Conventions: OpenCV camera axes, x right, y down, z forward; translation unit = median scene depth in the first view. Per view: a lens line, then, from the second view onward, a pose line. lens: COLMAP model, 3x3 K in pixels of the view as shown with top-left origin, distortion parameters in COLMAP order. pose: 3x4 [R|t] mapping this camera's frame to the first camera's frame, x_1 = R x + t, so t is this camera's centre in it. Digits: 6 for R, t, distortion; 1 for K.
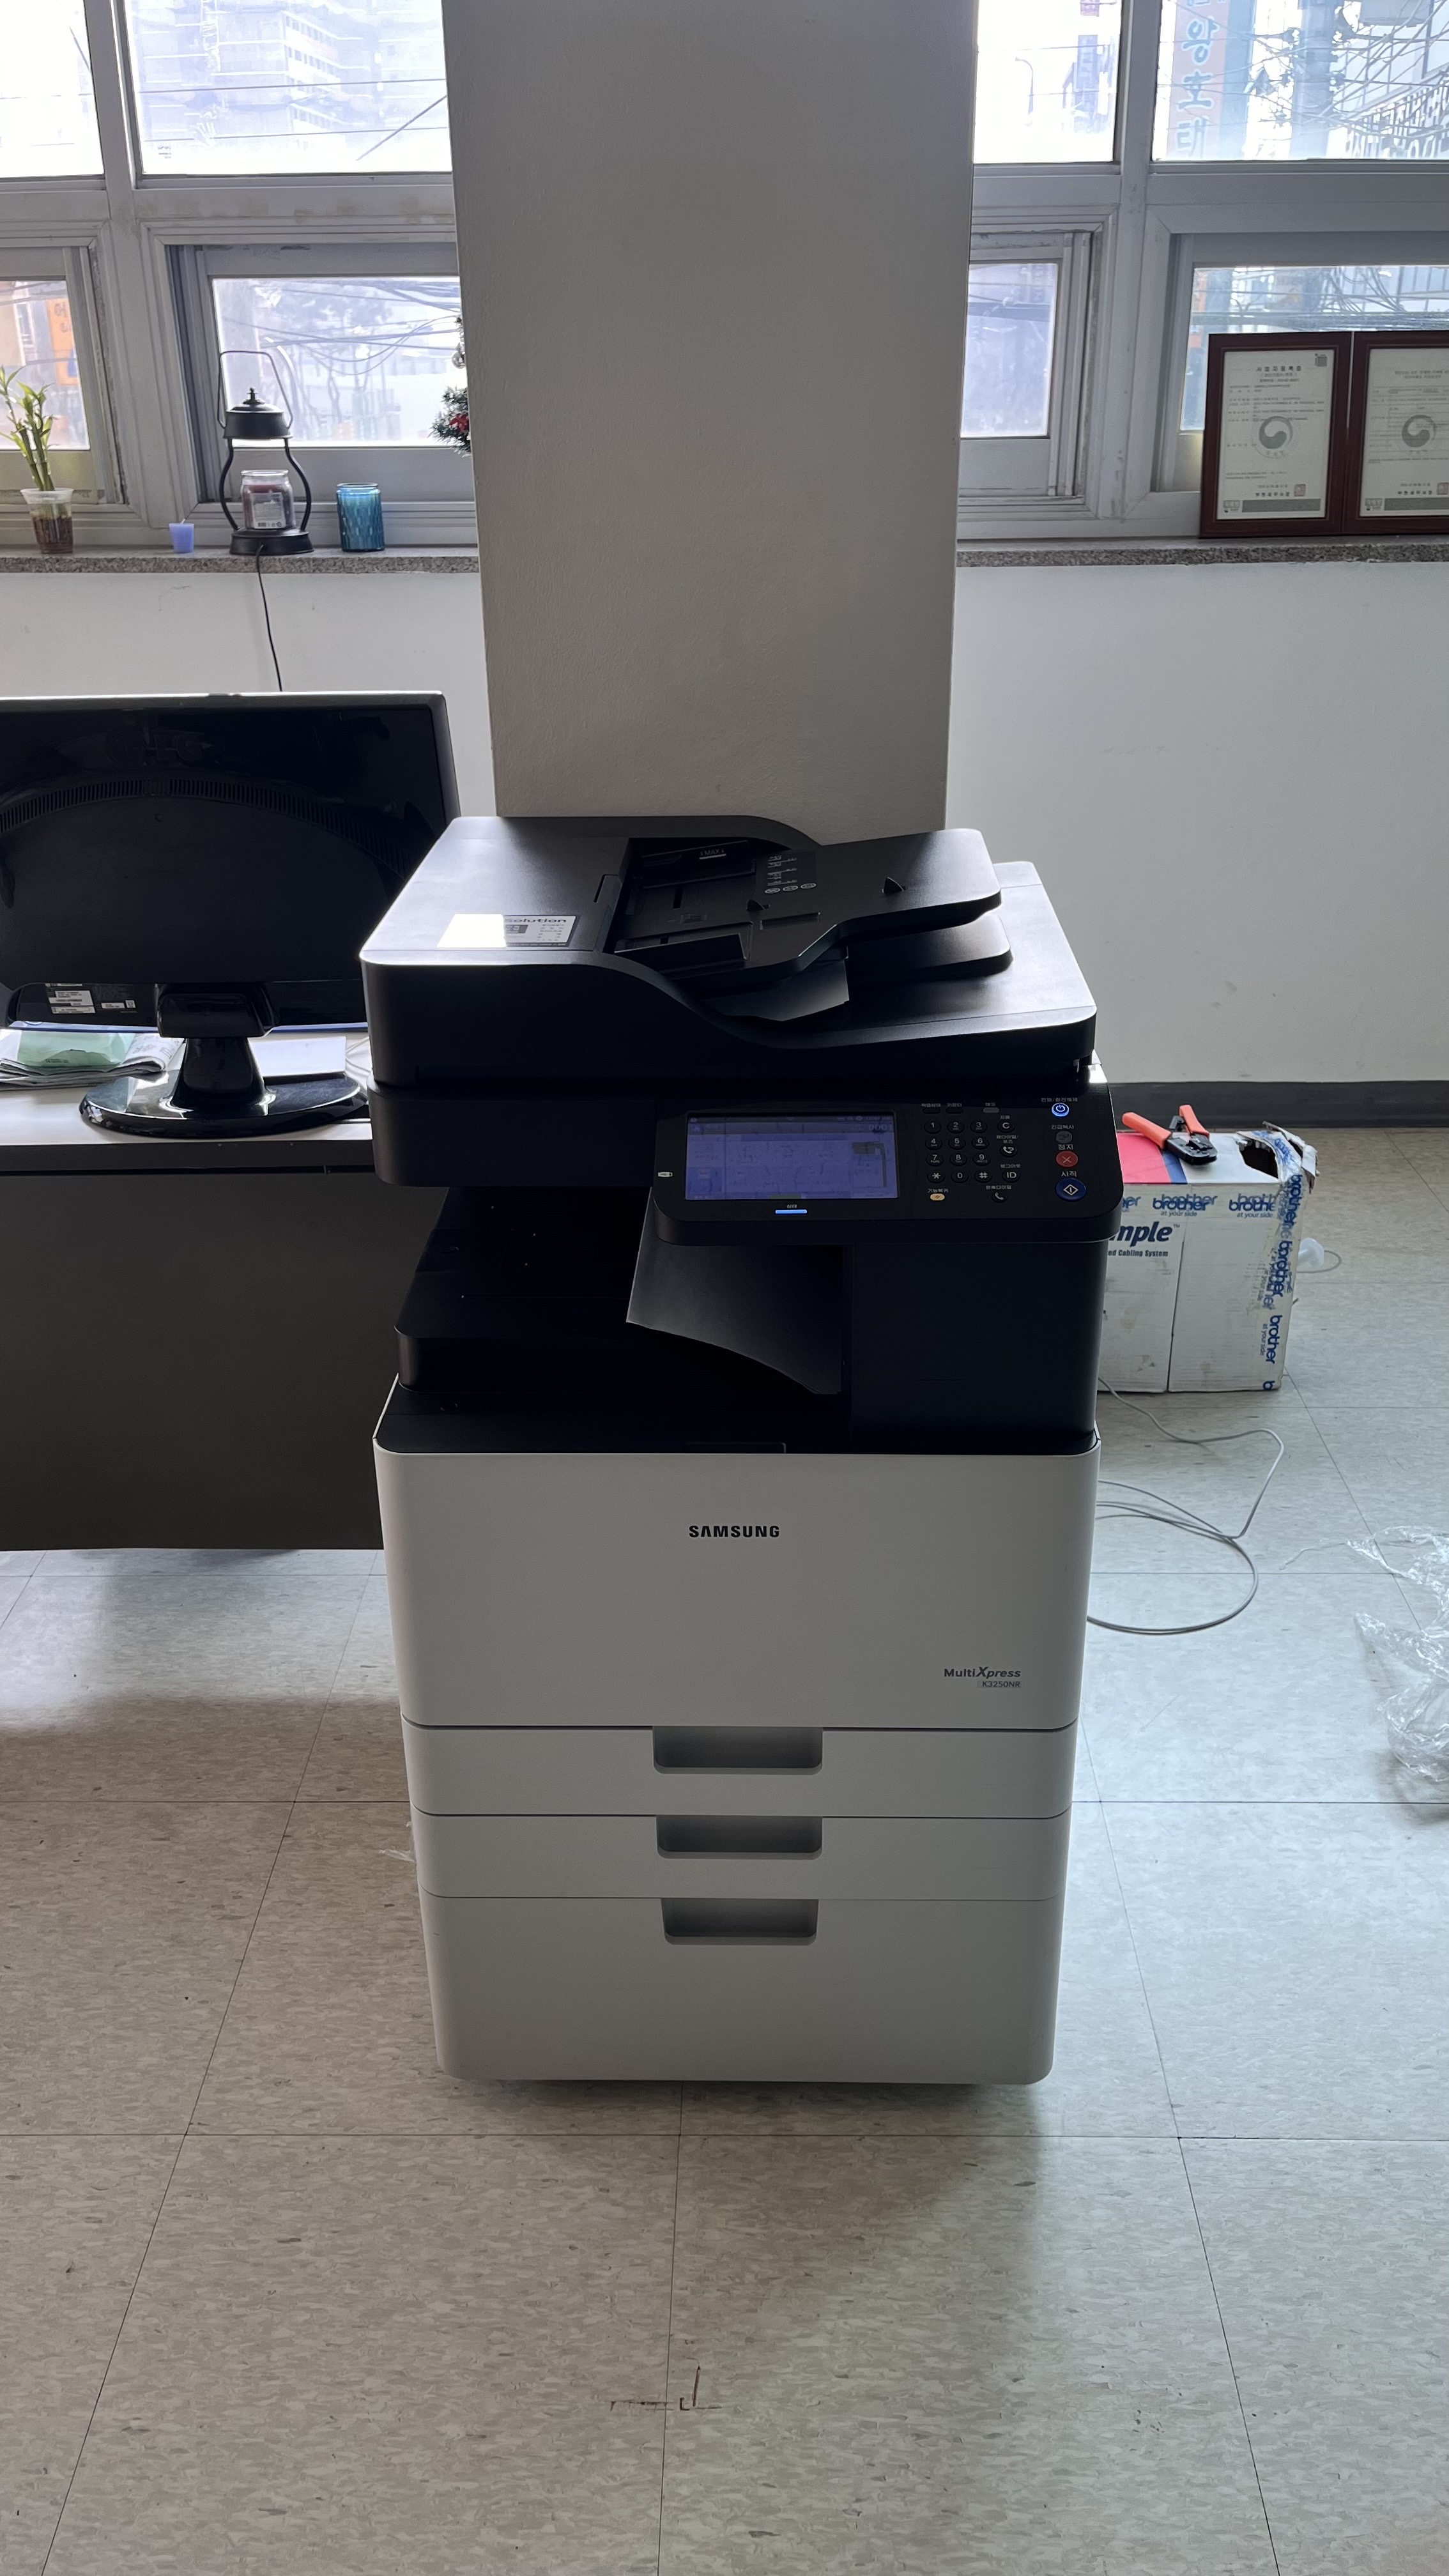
lens RADIAL K [[1923.3, 0, 724.5], [0, 1923.3, 1288.0], [0, 0, 1]] dist [-0.000208, 0.059057]
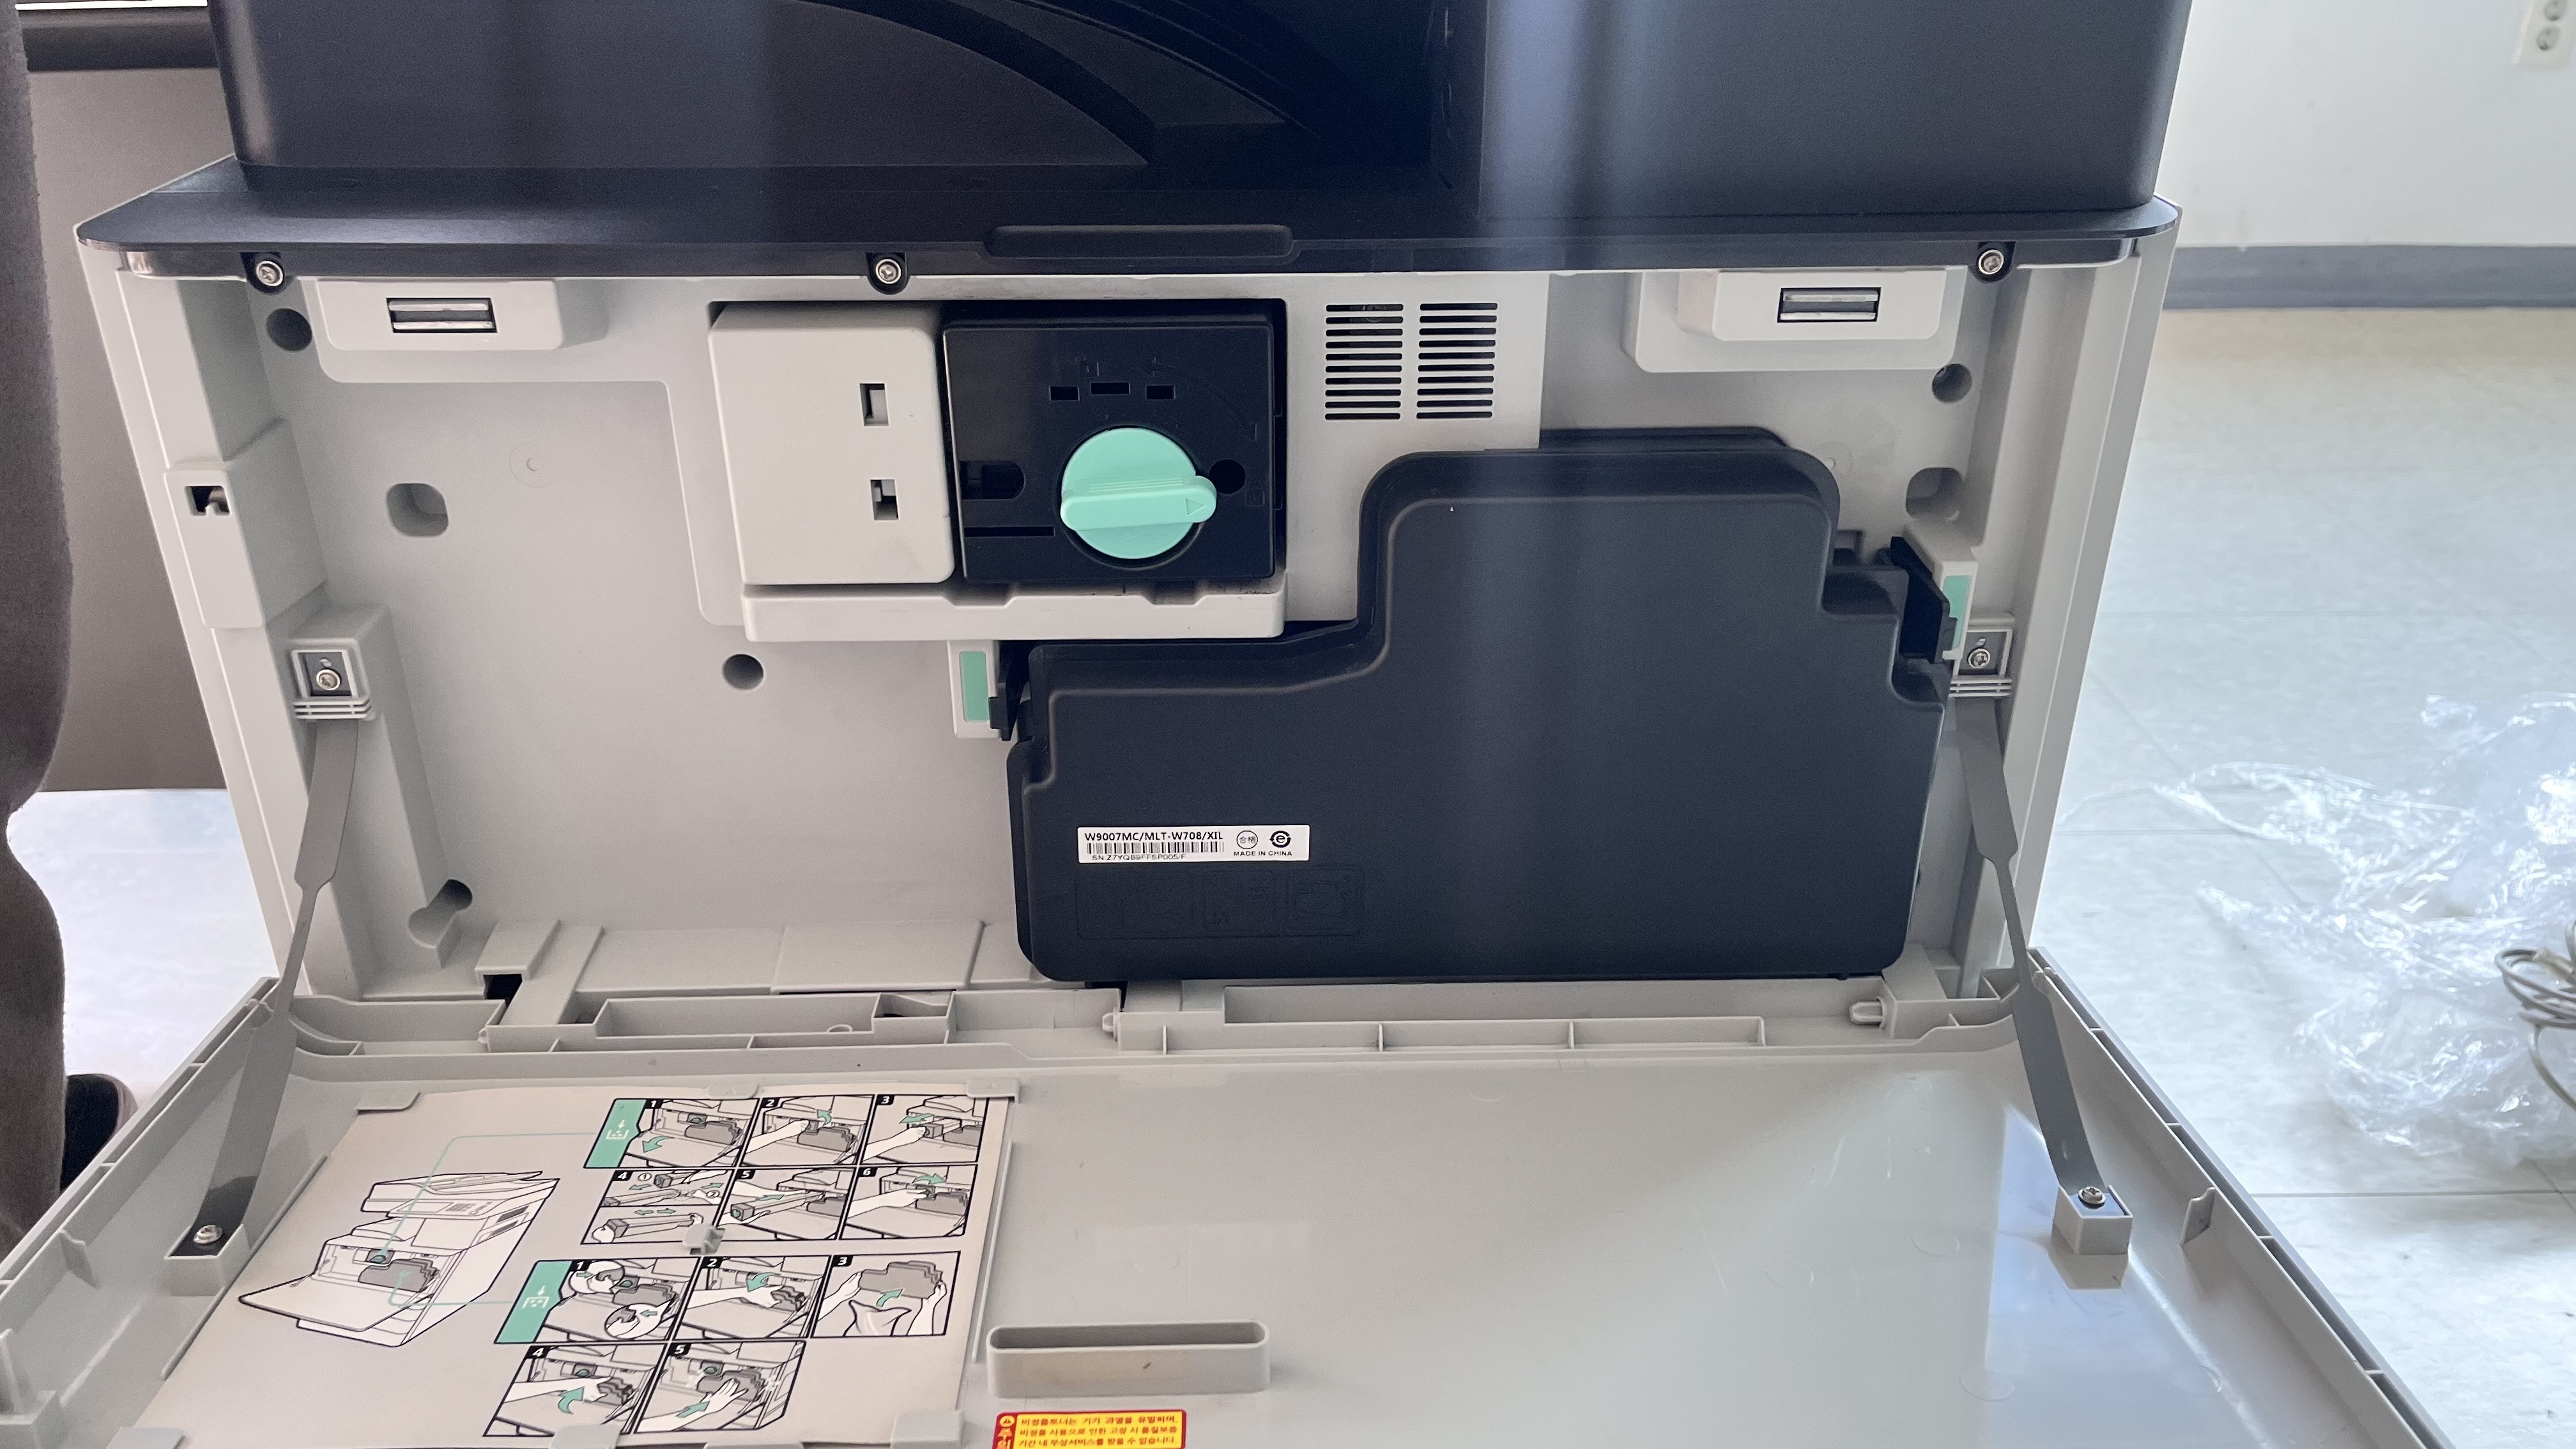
lens RADIAL K [[1950.3, 0, 1288.0], [0, 1950.3, 724.5], [0, 0, 1]] dist [-0.002672, -0.005169]
pose [[0.999162, -0.003618, 0.040759, 0.015875], [0.002842, 0.999814, 0.019079, 0.120692], [-0.040820, -0.018947, 0.998987, 0.457180]]
